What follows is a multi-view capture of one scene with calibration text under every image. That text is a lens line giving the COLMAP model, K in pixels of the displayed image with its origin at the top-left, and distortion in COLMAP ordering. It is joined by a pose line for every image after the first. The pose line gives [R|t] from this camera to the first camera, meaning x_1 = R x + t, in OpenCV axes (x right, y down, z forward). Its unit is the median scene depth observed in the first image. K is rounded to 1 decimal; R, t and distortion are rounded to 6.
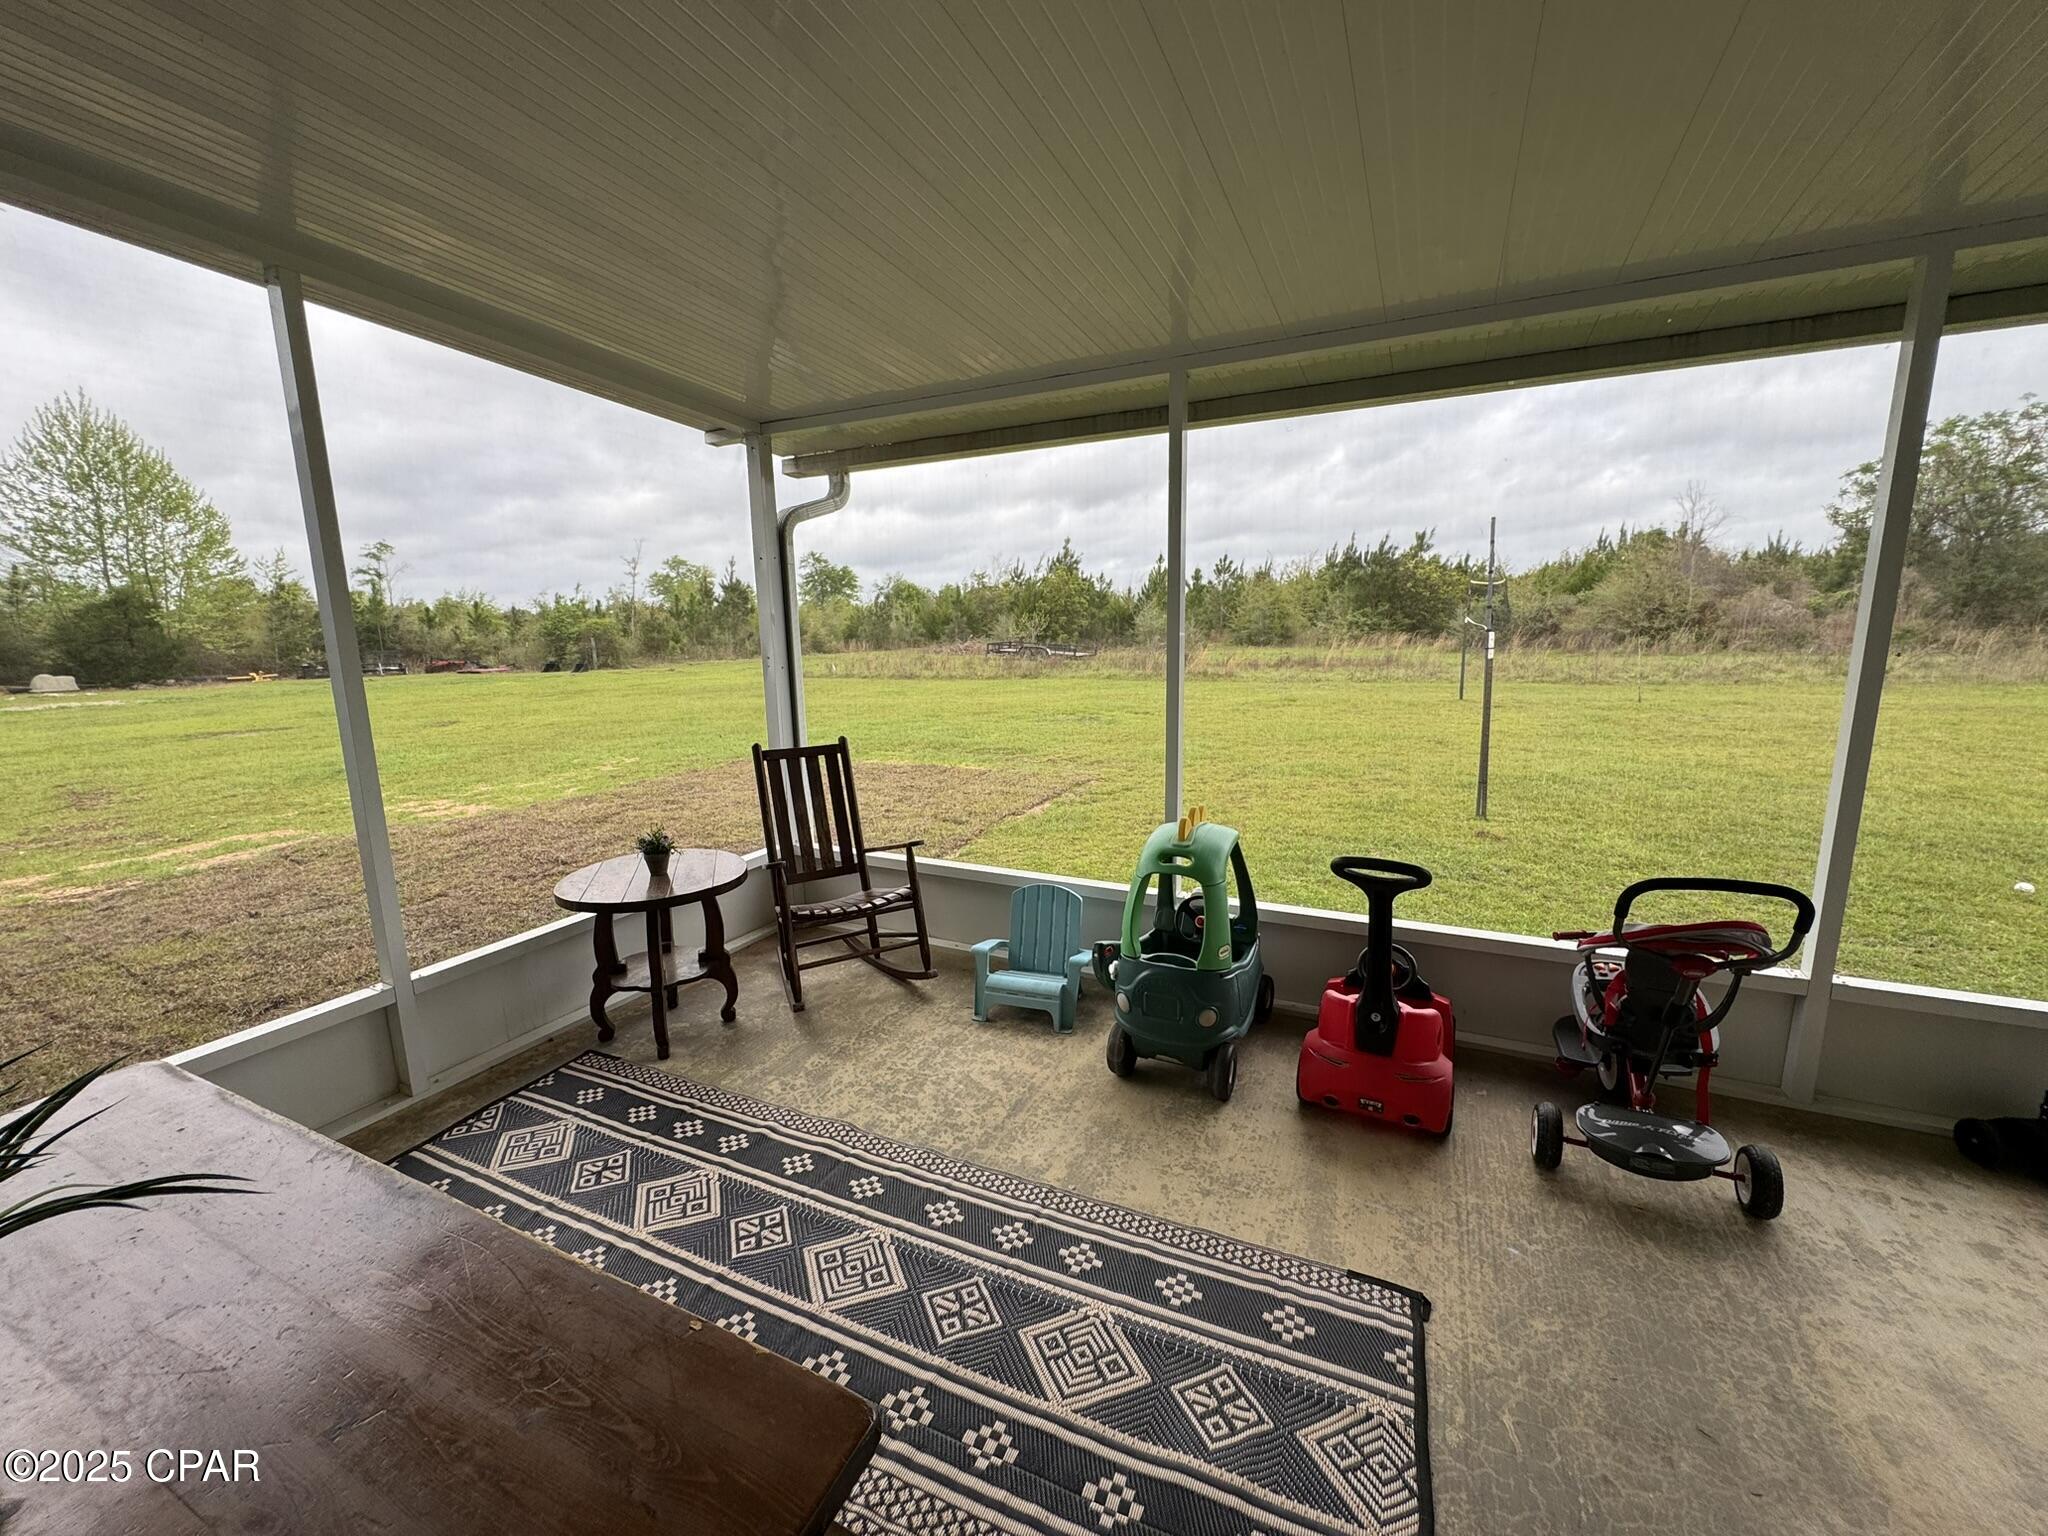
lens RADIAL K [[817.0, 0, 1023.5], [0, 817.0, 763.0], [0, 0, 1]] dist [-0.000911, 0.000444]
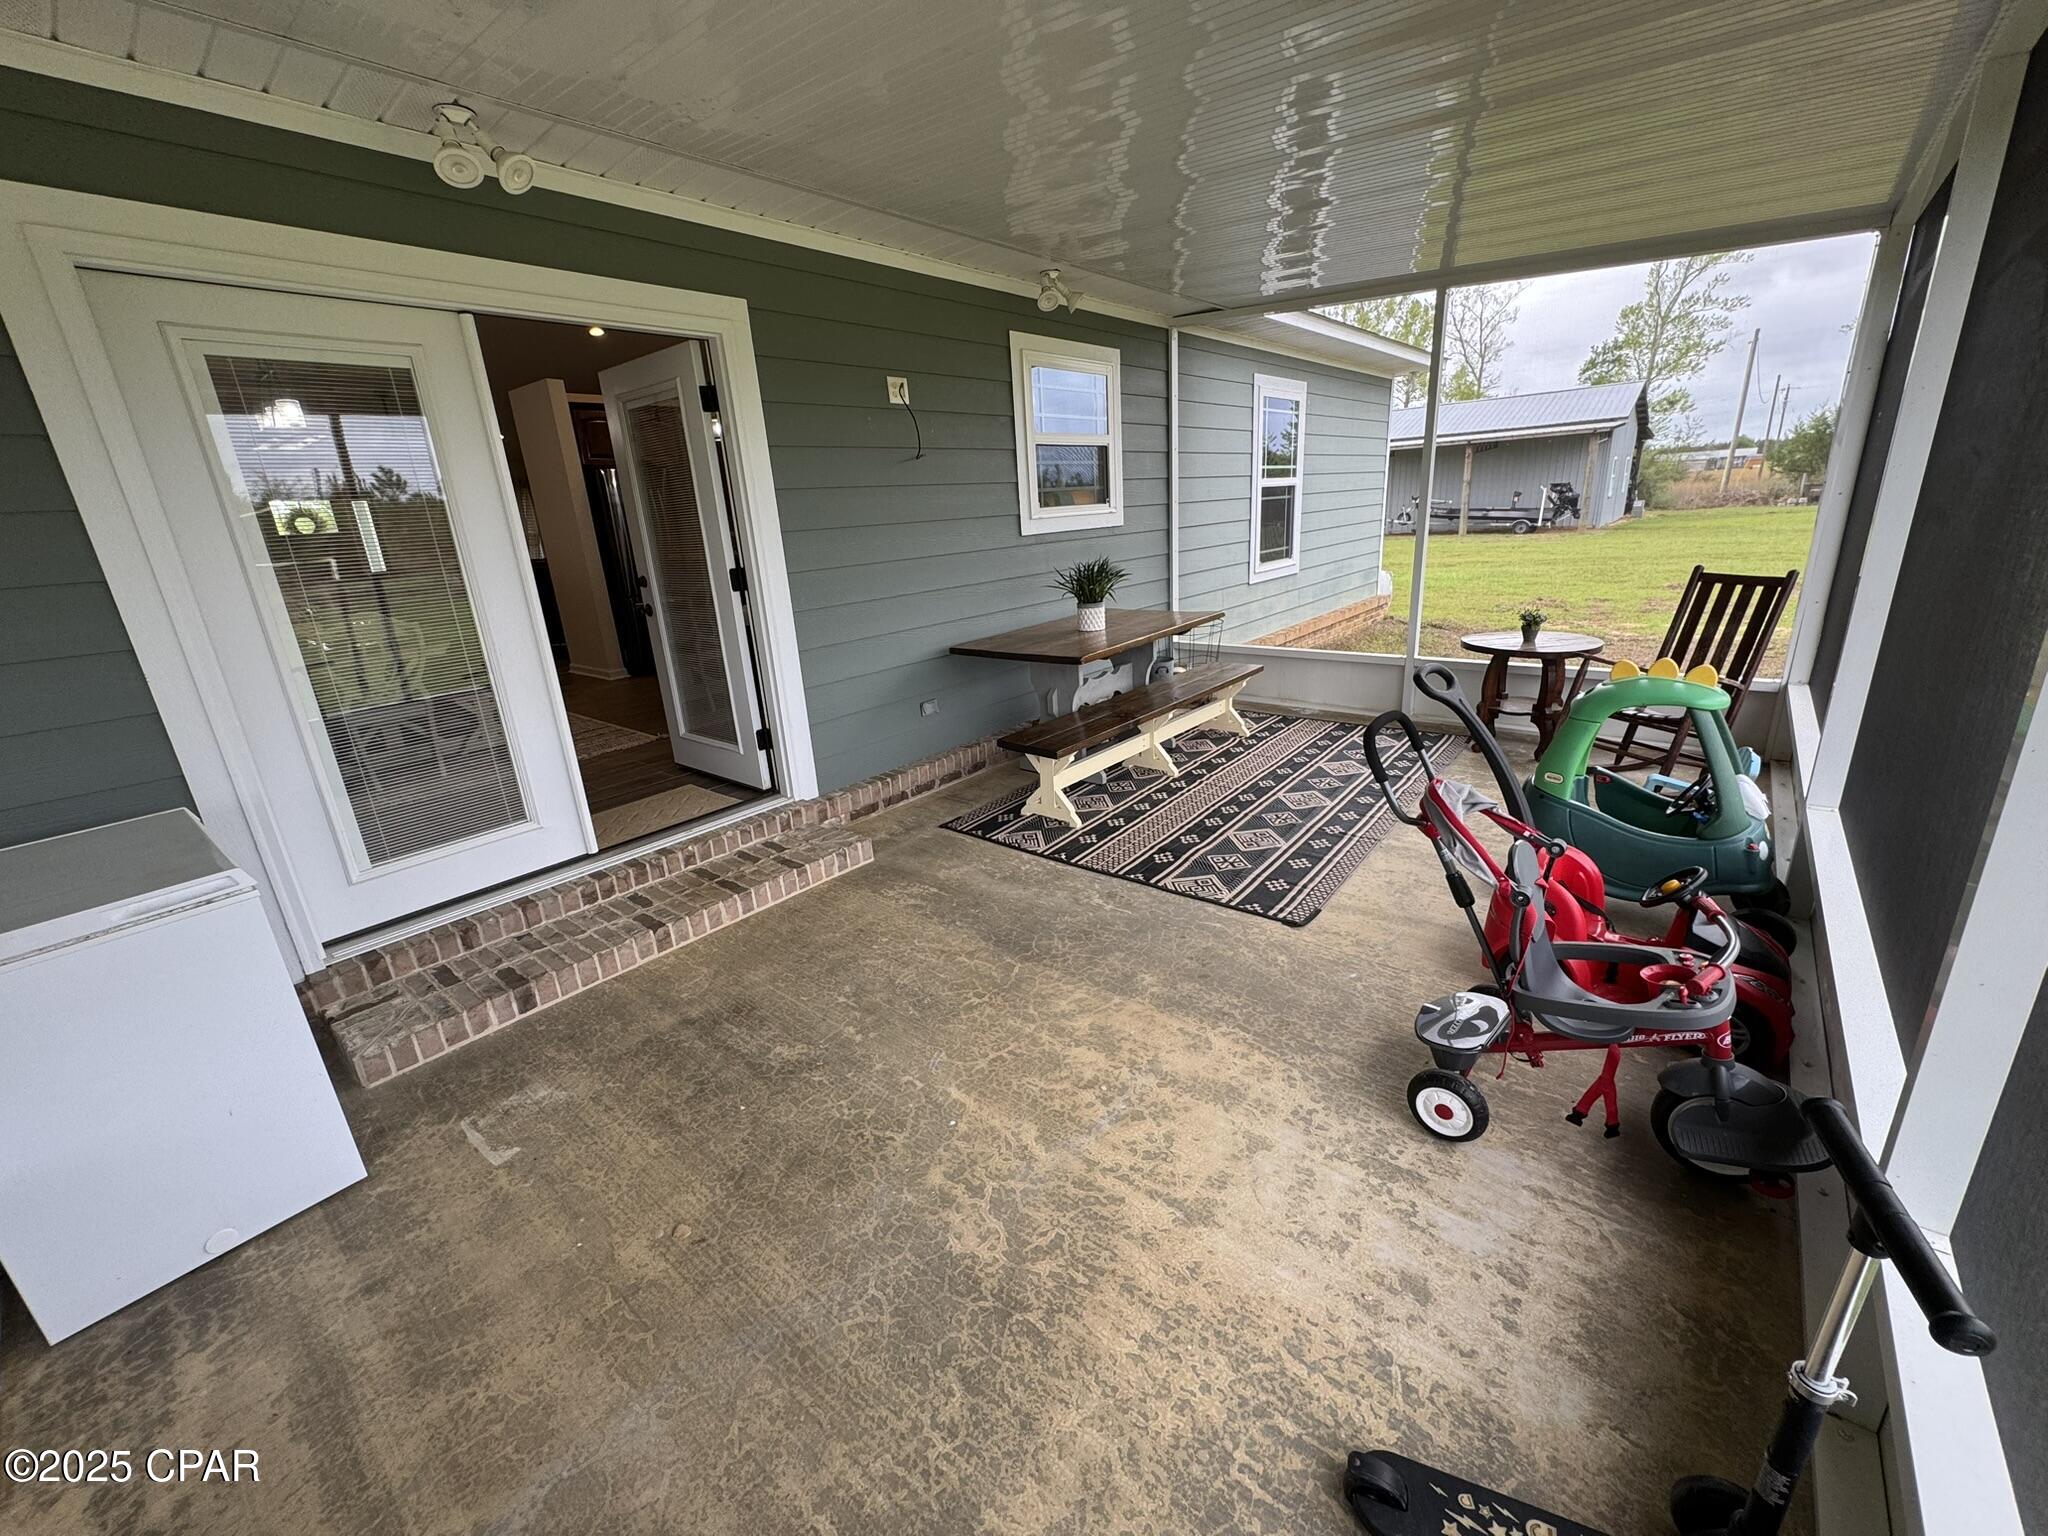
lens RADIAL K [[817.0, 0, 1023.5], [0, 817.0, 763.0], [0, 0, 1]] dist [-0.000911, 0.000444]
pose [[-0.235952, 0.324088, -0.916130, 1.296866], [-0.108444, 0.928078, 0.356245, -0.092743], [0.965695, 0.183406, -0.183837, 0.475676]]
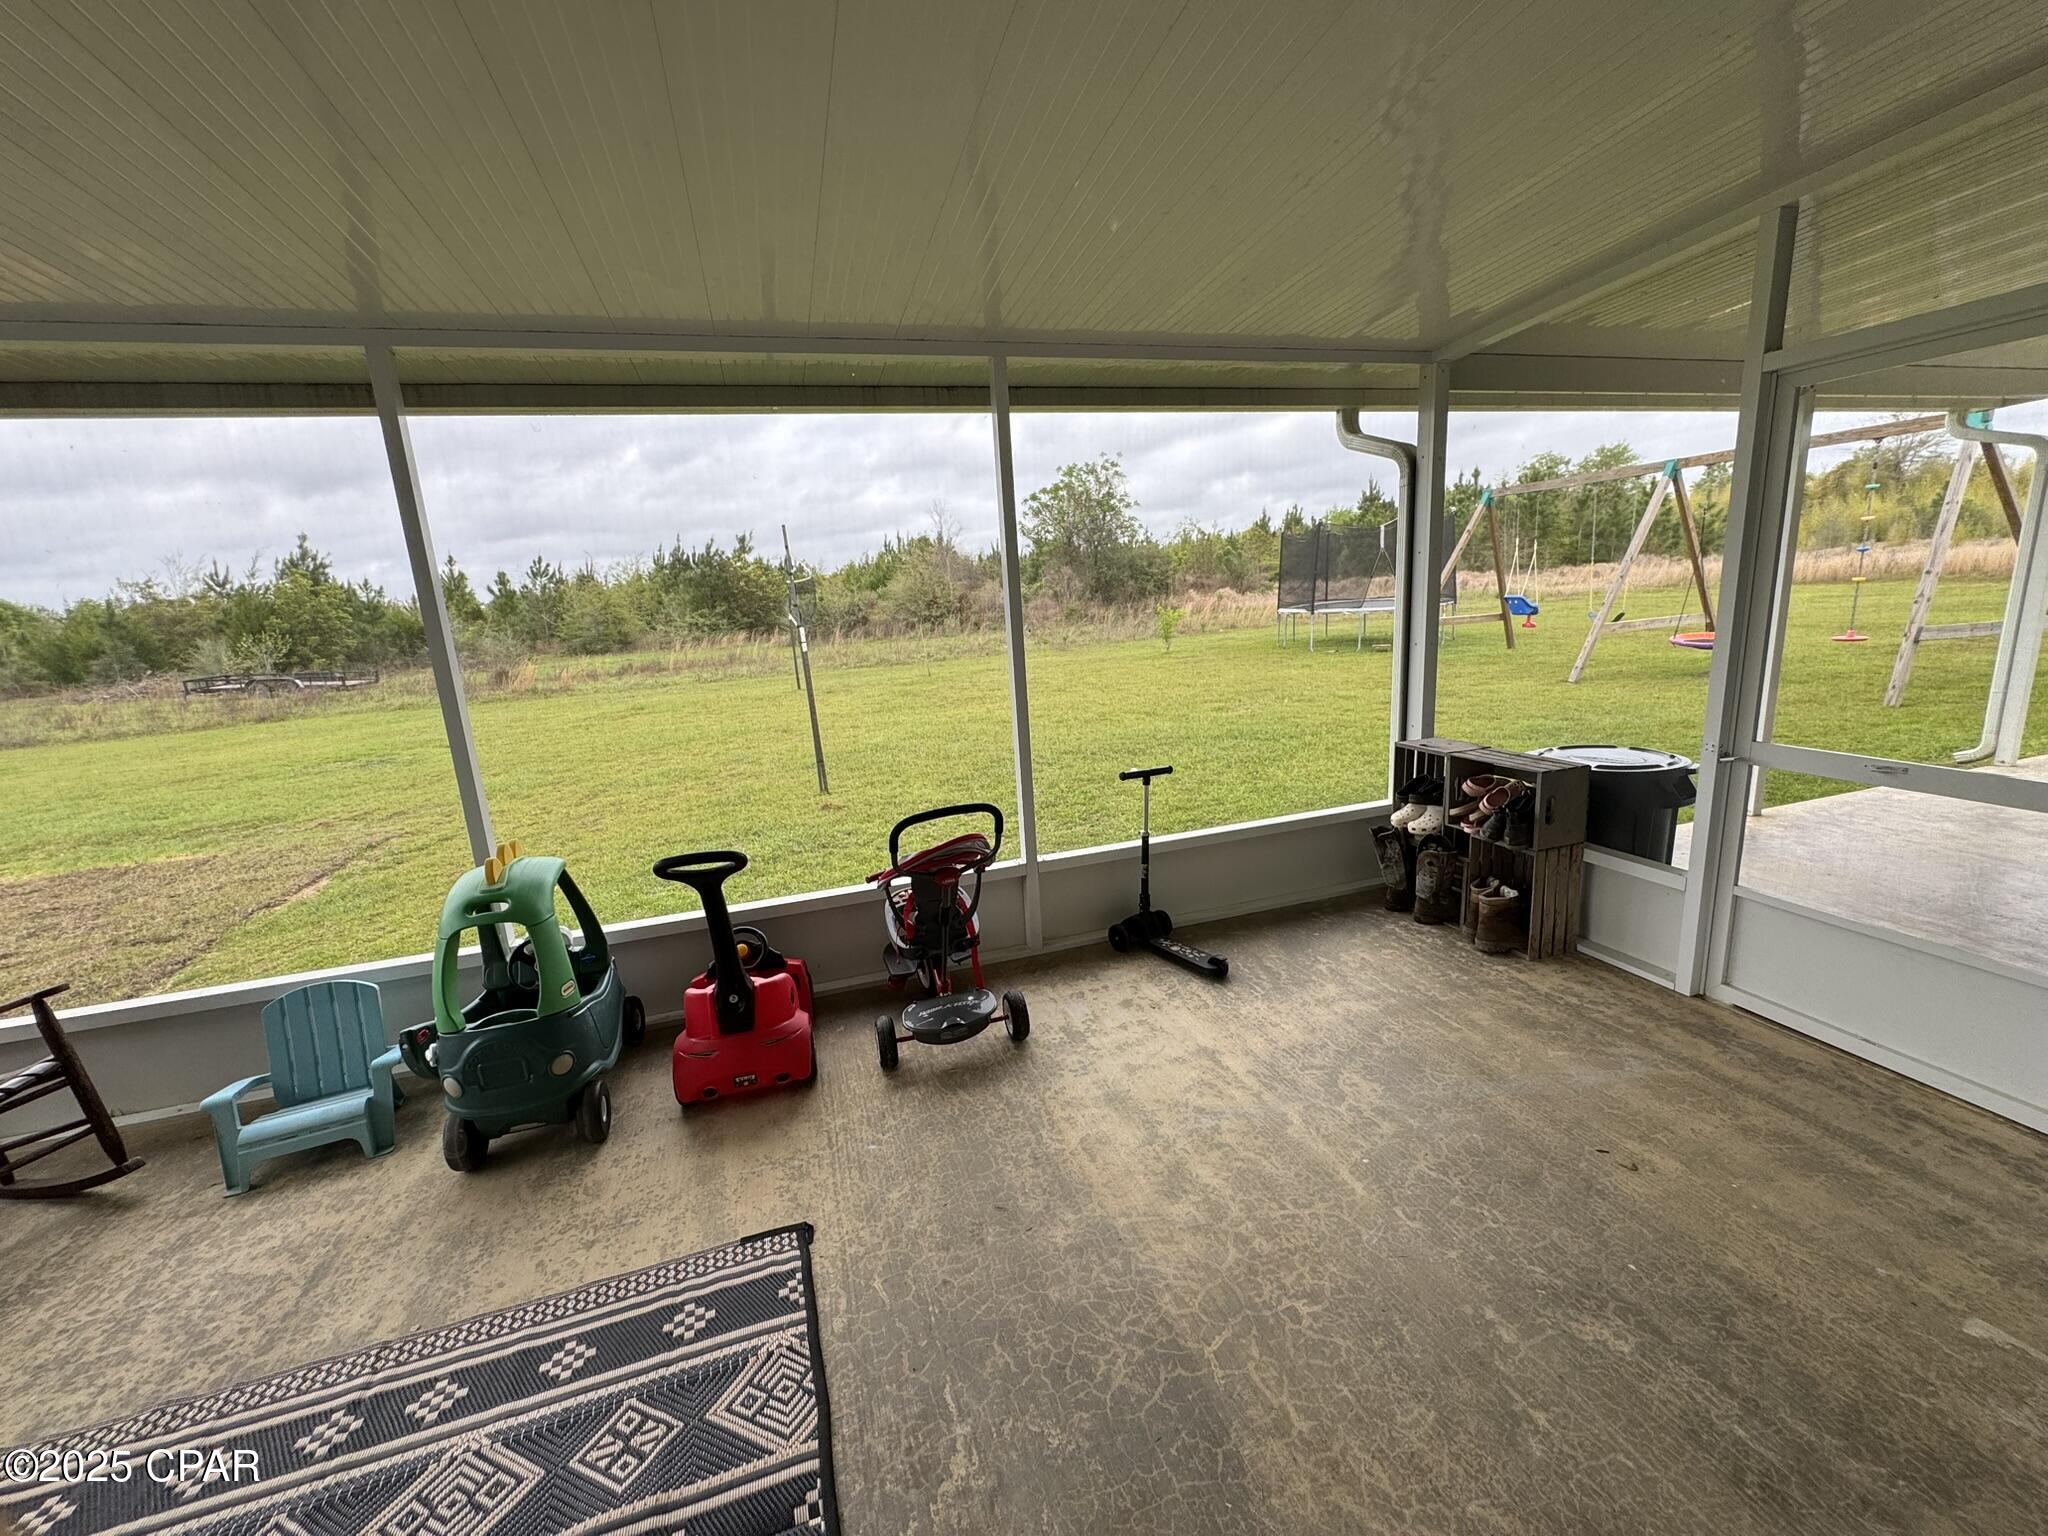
lens RADIAL K [[816.1, 0, 1023.0], [0, 816.1, 767.3], [0, 0, 1]] dist [-0.003125, 0.000618]
pose [[0.727385, -0.168688, 0.665174, 0.043891], [0.166163, 0.983766, 0.067779, 0.005312], [-0.665809, 0.061225, 0.743606, -0.047372]]
